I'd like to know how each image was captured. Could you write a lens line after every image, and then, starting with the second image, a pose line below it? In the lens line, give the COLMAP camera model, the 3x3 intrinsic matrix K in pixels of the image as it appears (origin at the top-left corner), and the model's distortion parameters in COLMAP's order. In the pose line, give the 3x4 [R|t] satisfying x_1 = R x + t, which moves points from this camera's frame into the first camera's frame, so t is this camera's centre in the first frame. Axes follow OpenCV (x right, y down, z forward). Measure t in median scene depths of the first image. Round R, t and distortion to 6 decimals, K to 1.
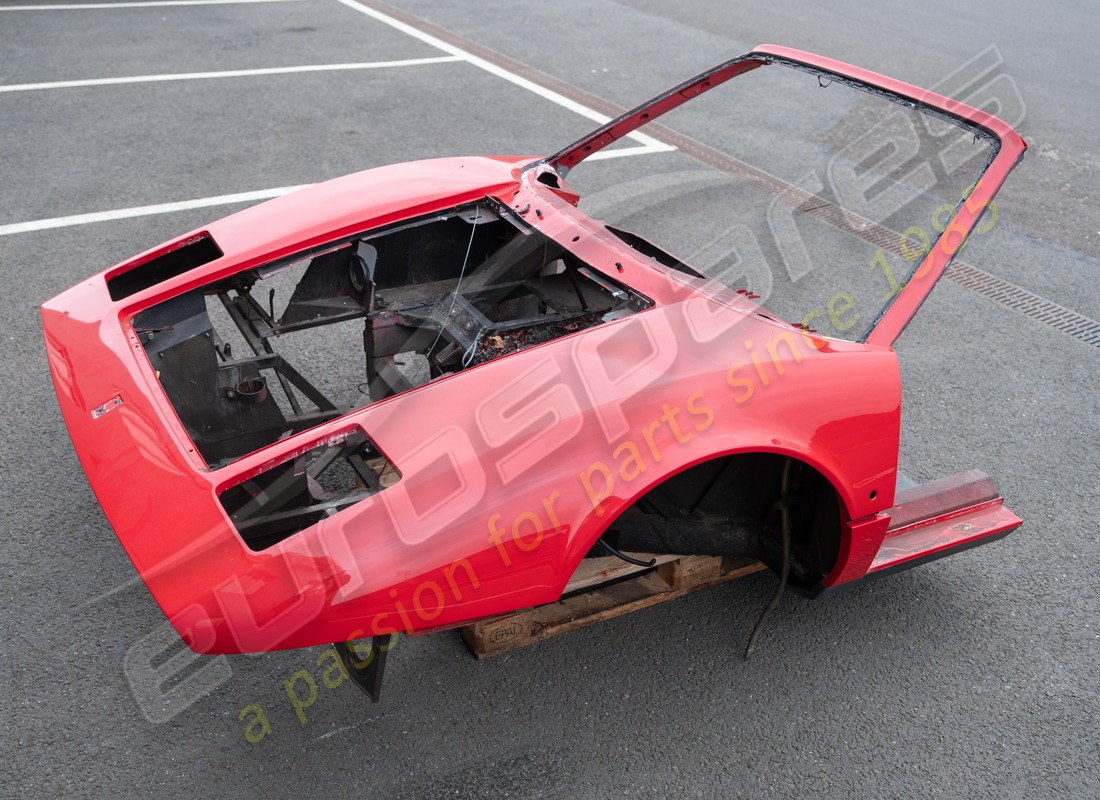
lens RADIAL K [[1219.0, 0, 550.0], [0, 1219.0, 400.0], [0, 0, 1]] dist [0.104985, -0.000202]
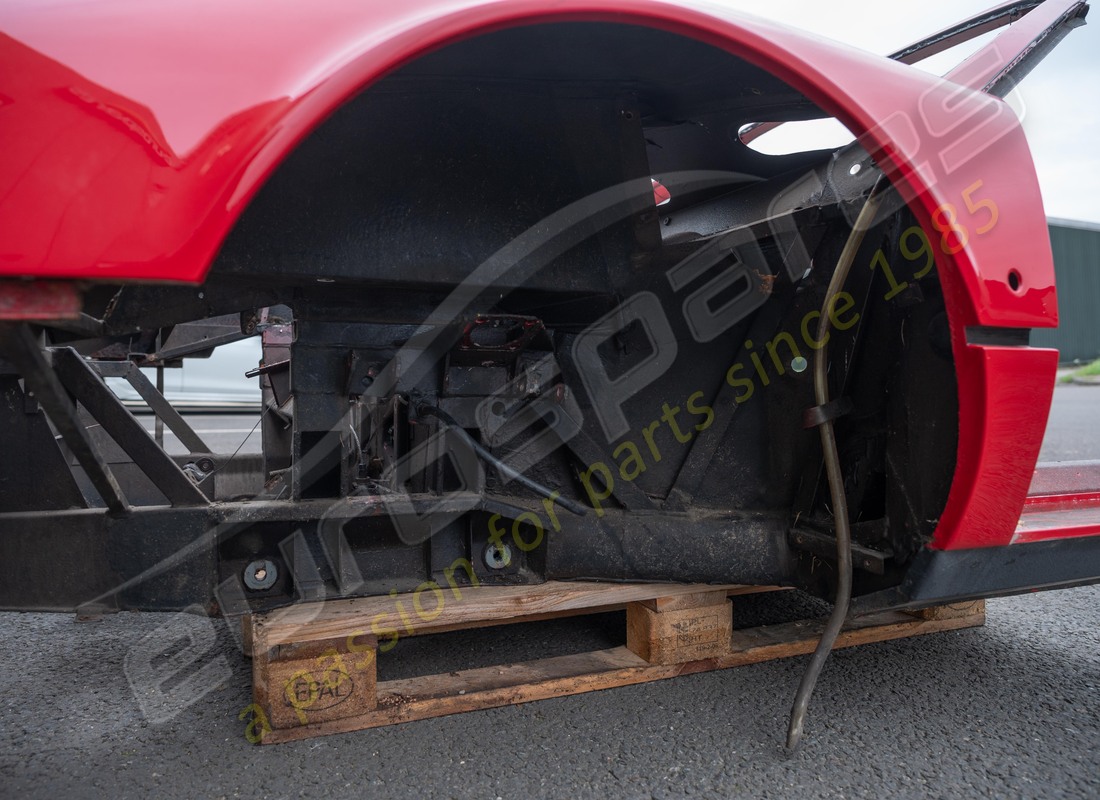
lens RADIAL K [[802.8, 0, 537.0], [0, 802.8, 385.4], [0, 0, 1]] dist [-0.005401, -0.000484]
pose [[0.994224, -0.032790, -0.102192, 0.094126], [-0.017482, 0.889987, -0.455650, 0.221411], [0.105890, 0.454804, 0.884274, 0.620469]]
